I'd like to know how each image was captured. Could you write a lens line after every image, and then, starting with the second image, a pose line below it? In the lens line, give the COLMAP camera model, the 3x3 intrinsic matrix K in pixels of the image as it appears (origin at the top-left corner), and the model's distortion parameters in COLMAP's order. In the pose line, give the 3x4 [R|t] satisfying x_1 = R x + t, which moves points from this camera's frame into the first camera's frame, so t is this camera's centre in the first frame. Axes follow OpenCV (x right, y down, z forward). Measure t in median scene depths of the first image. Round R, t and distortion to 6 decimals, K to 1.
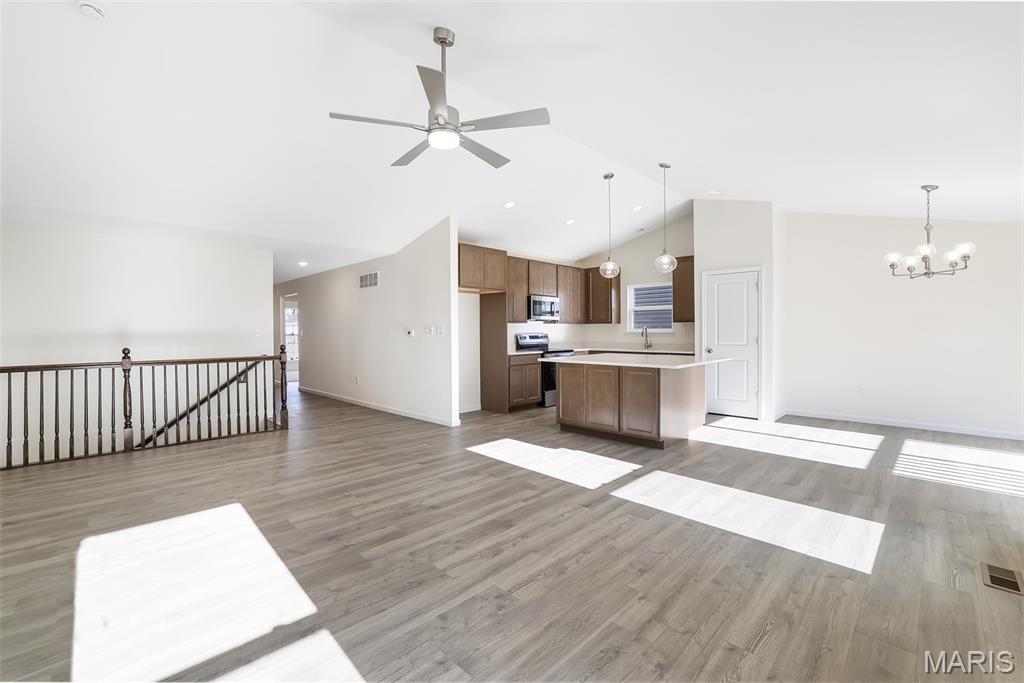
lens RADIAL K [[436.4, 0, 511.8], [0, 436.4, 342.9], [0, 0, 1]] dist [-0.040804, 0.014634]
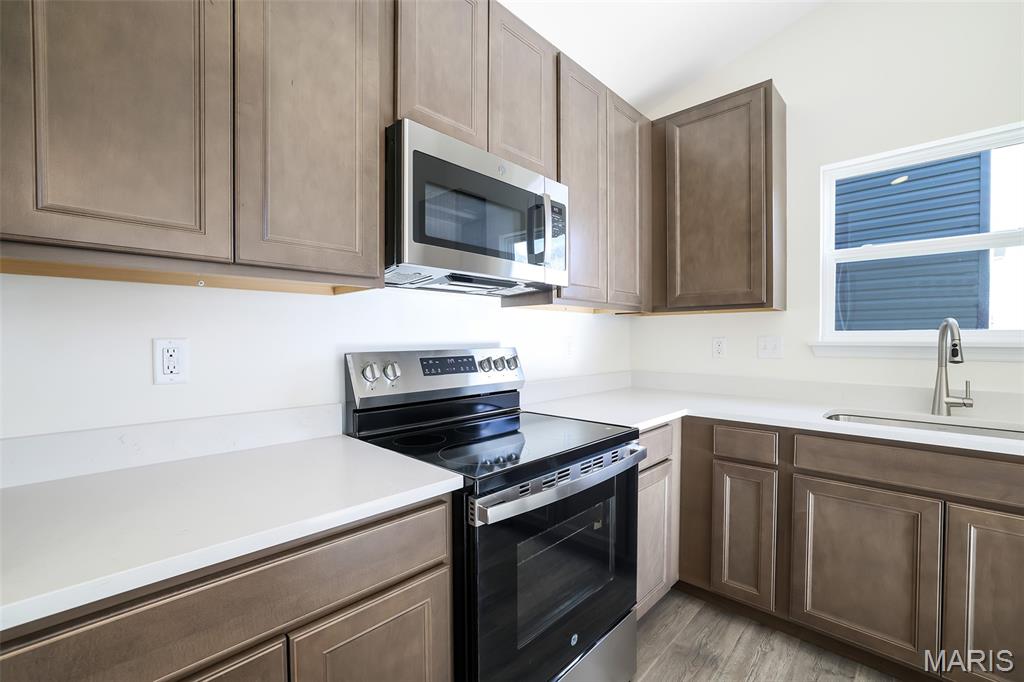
lens RADIAL K [[436.4, 0, 511.8], [0, 436.4, 342.4], [0, 0, 1]] dist [-0.040804, 0.014634]
pose [[0.999960, 0.005215, 0.007264, 0.121656], [-0.005106, 0.999875, -0.014987, -0.031733], [-0.007341, 0.014949, 0.999861, 1.201221]]
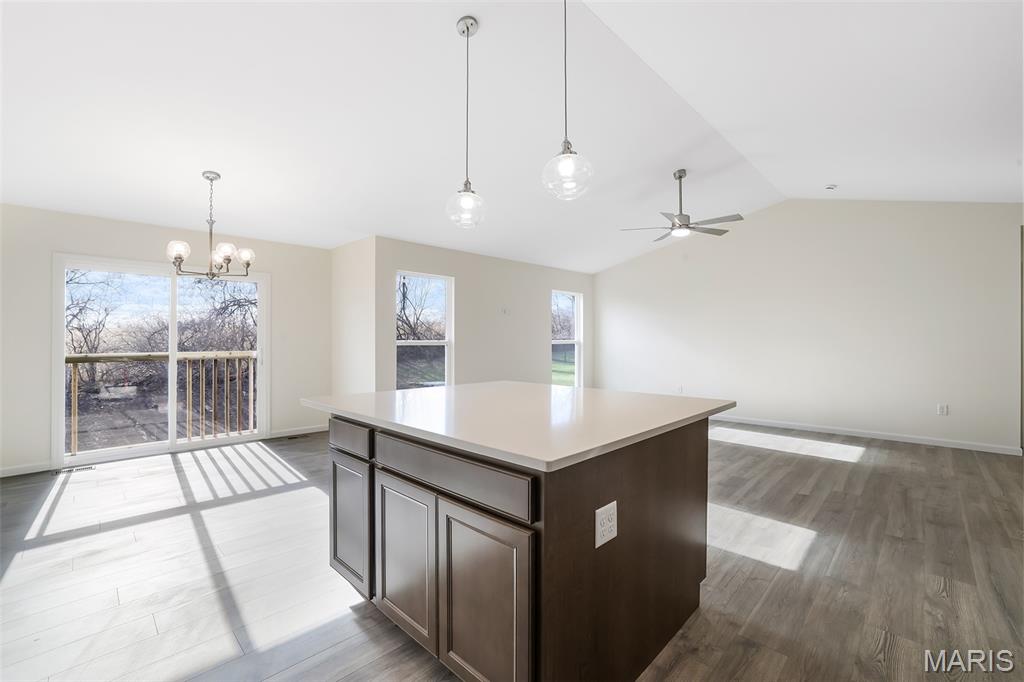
lens RADIAL K [[436.4, 0, 511.8], [0, 436.4, 342.4], [0, 0, 1]] dist [-0.040804, 0.014634]
pose [[-0.999943, 0.005851, -0.008878, 0.300582], [0.005575, 0.999509, 0.030818, -0.039264], [0.009053, 0.030767, -0.999486, 1.487195]]
